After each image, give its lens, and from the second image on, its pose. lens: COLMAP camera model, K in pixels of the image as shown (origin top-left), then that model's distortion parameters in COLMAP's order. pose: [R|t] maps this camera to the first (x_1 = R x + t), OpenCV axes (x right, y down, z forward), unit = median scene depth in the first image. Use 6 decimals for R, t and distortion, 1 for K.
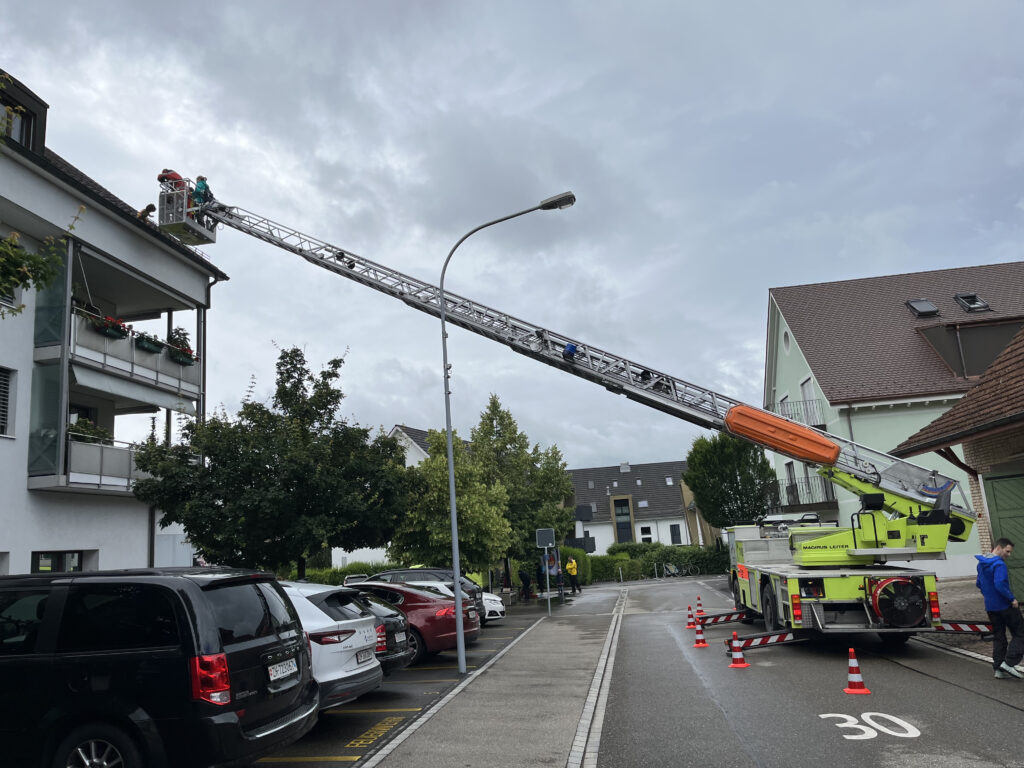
lens RADIAL K [[782.0, 0, 511.0], [0, 782.0, 385.9], [0, 0, 1]] dist [0.064887, -0.033811]
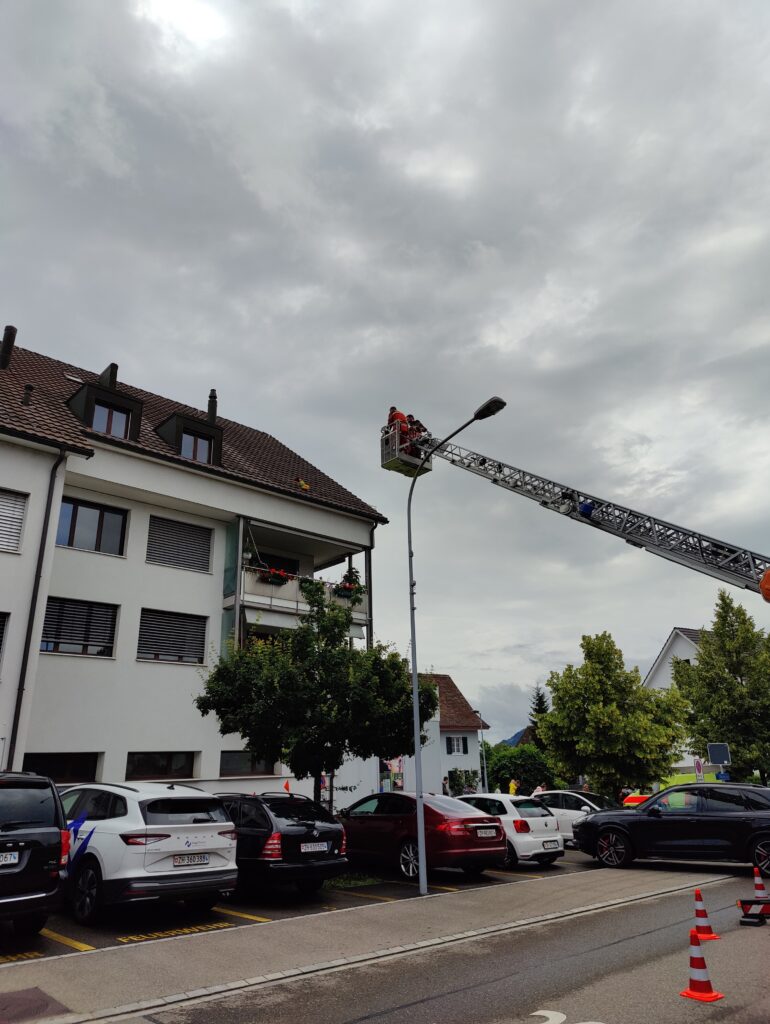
lens RADIAL K [[716.5, 0, 387.1], [0, 716.5, 510.2], [0, 0, 1]] dist [0.048212, 0.000355]
pose [[0.793259, -0.169362, -0.584856, 0.383474], [0.098758, 0.983606, -0.150884, 0.016734], [0.600822, 0.061931, 0.796980, 0.156741]]
